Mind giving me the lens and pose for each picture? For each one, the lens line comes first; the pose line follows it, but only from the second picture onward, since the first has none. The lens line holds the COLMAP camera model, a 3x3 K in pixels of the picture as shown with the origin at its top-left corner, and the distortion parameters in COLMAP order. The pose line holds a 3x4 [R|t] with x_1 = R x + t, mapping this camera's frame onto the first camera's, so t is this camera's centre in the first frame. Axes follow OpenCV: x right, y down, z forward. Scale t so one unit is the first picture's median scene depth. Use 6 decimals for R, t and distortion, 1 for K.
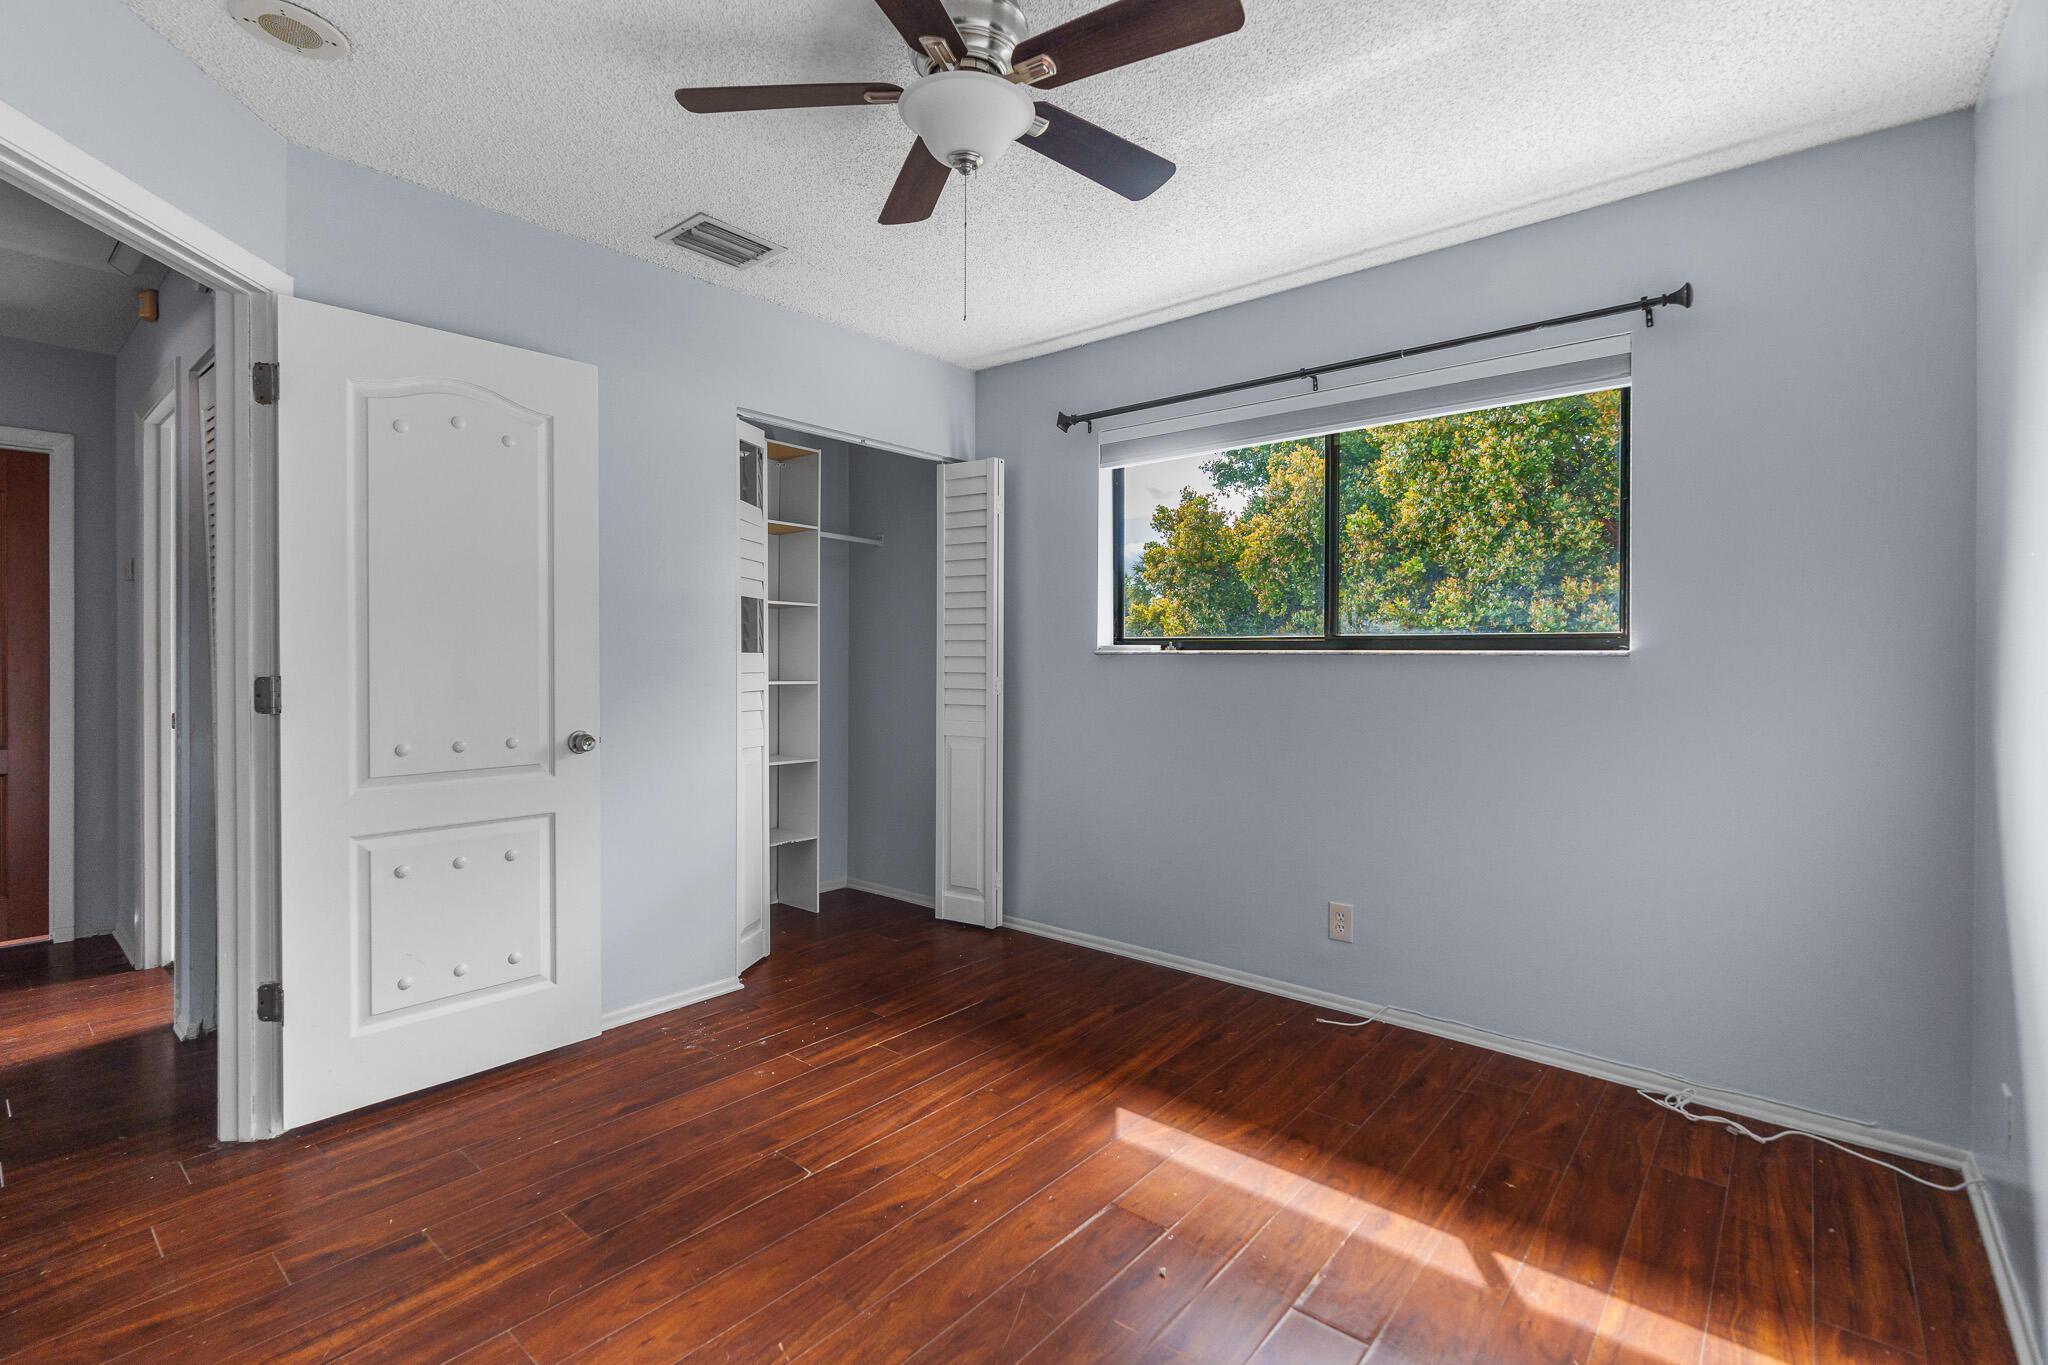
lens RADIAL K [[929.7, 0, 1042.4], [0, 929.7, 663.2], [0, 0, 1]] dist [-0.008188, 0.004844]
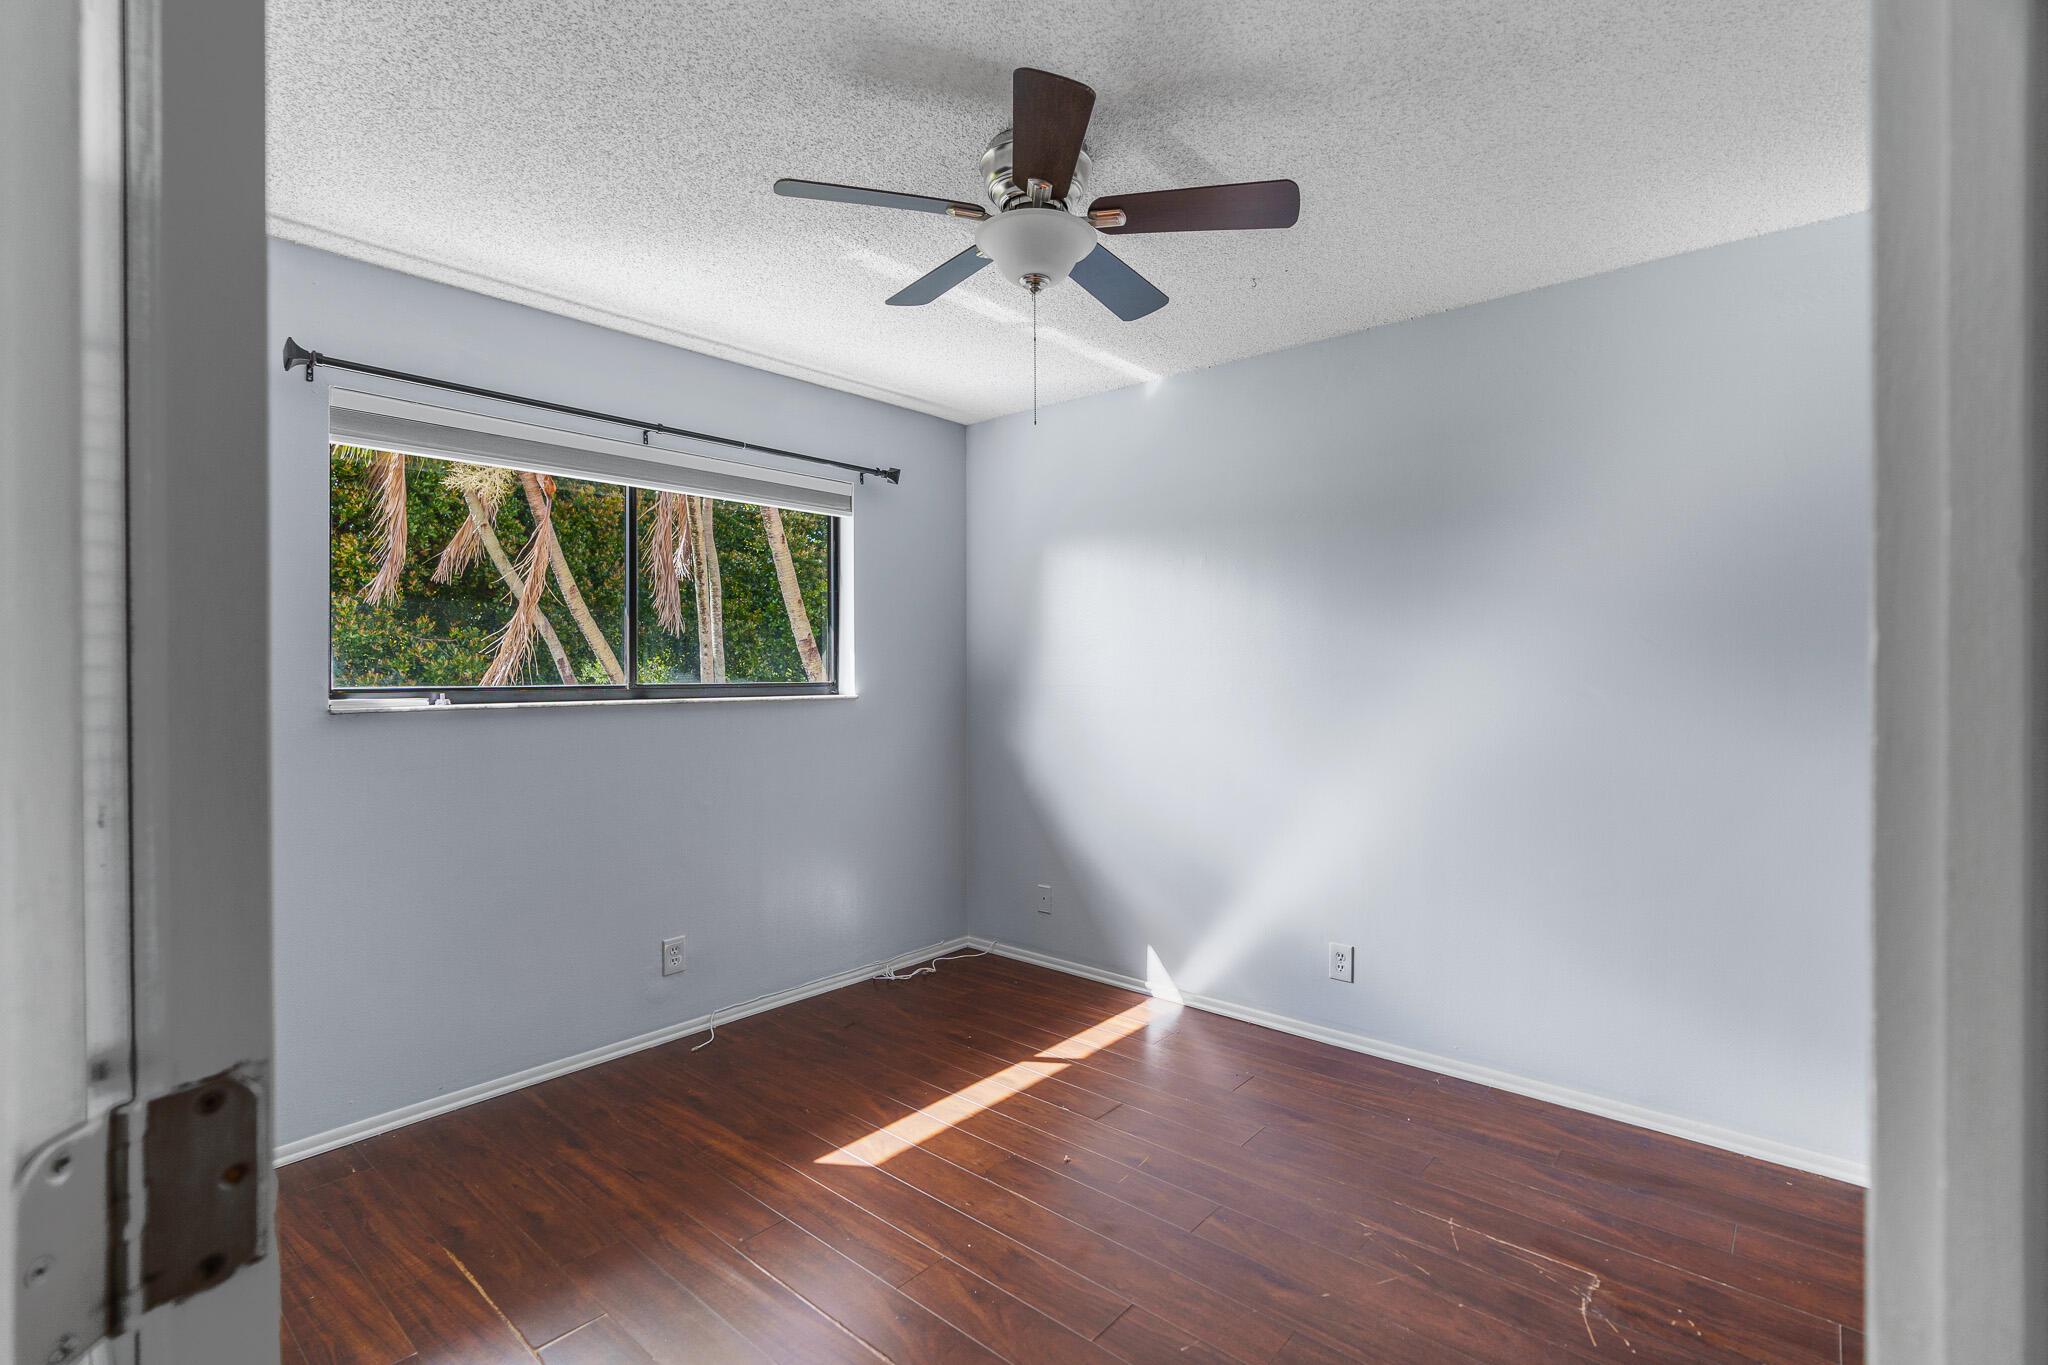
lens RADIAL K [[929.7, 0, 976.8], [0, 929.7, 675.2], [0, 0, 1]] dist [-0.008188, 0.004844]
pose [[0.046314, -0.008791, 0.998888, -0.830282], [0.013728, 0.999872, 0.008163, -0.051883], [-0.998833, 0.013335, 0.046428, 0.699899]]
